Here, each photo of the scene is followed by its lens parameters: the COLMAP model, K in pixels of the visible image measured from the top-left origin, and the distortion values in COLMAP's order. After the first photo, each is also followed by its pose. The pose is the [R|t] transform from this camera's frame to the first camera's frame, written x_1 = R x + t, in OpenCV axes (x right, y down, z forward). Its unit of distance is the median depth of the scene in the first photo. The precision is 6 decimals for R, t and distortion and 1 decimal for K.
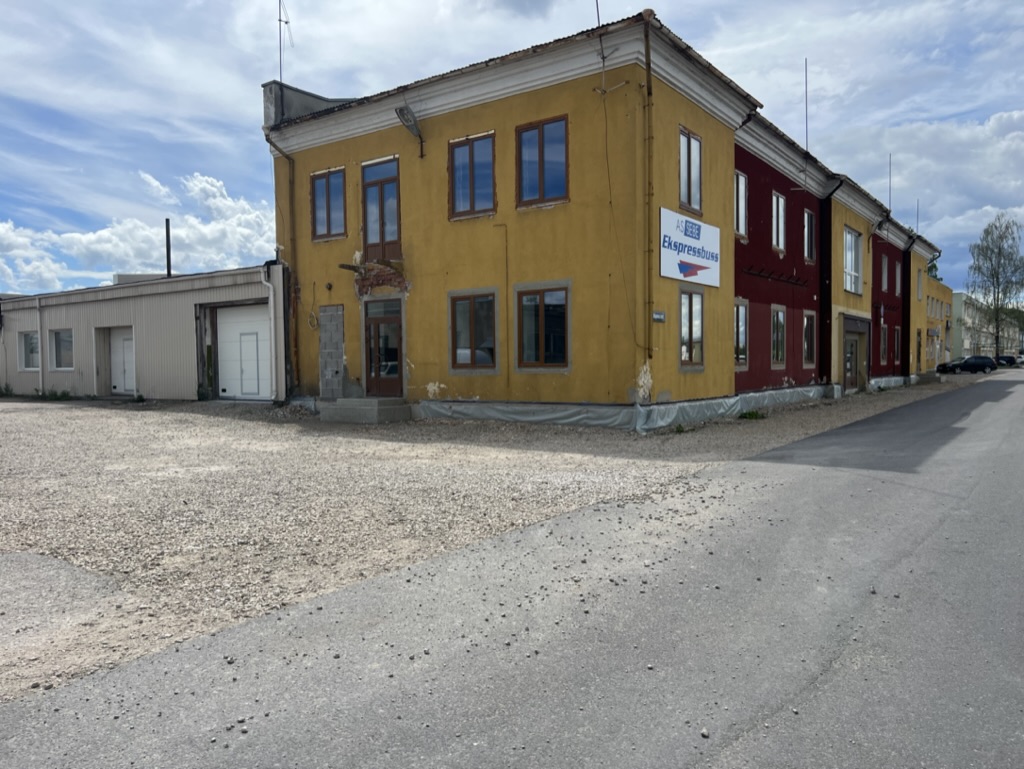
lens RADIAL K [[774.3, 0, 506.3], [0, 774.3, 389.9], [0, 0, 1]] dist [0.058710, -0.081011]
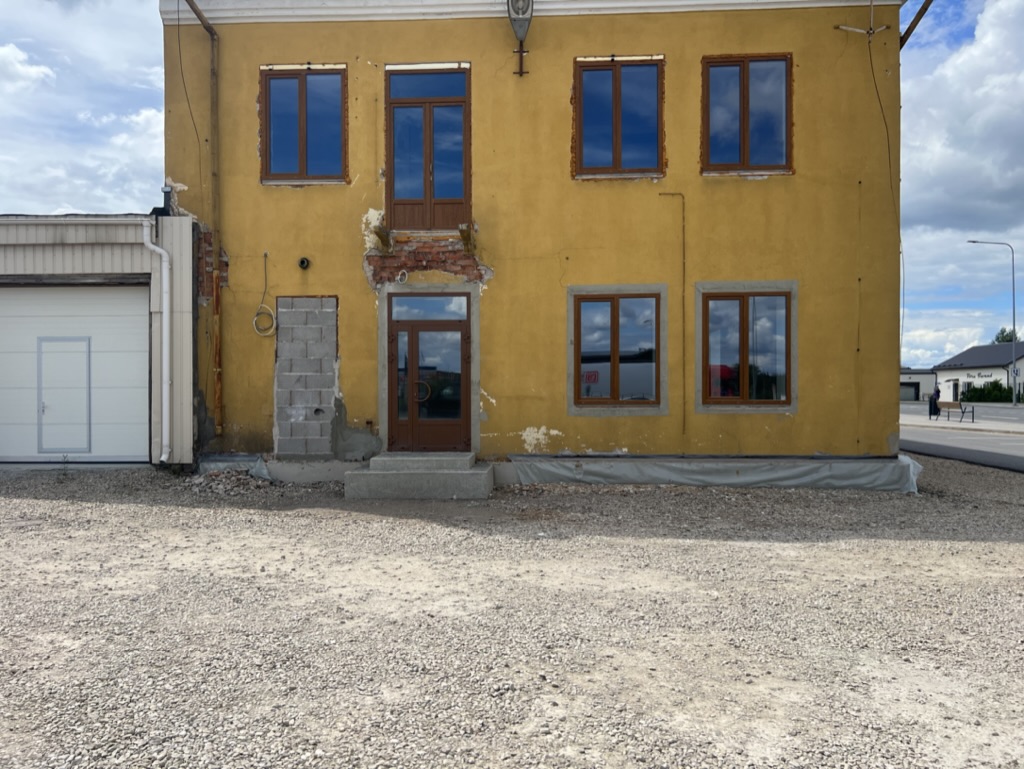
lens RADIAL K [[774.3, 0, 506.3], [0, 774.3, 389.9], [0, 0, 1]] dist [0.058710, -0.081011]
pose [[0.838238, 0.013055, 0.545149, -0.432318], [0.010209, 0.999163, -0.039624, -0.014434], [-0.545209, 0.038780, 0.837403, 0.448654]]
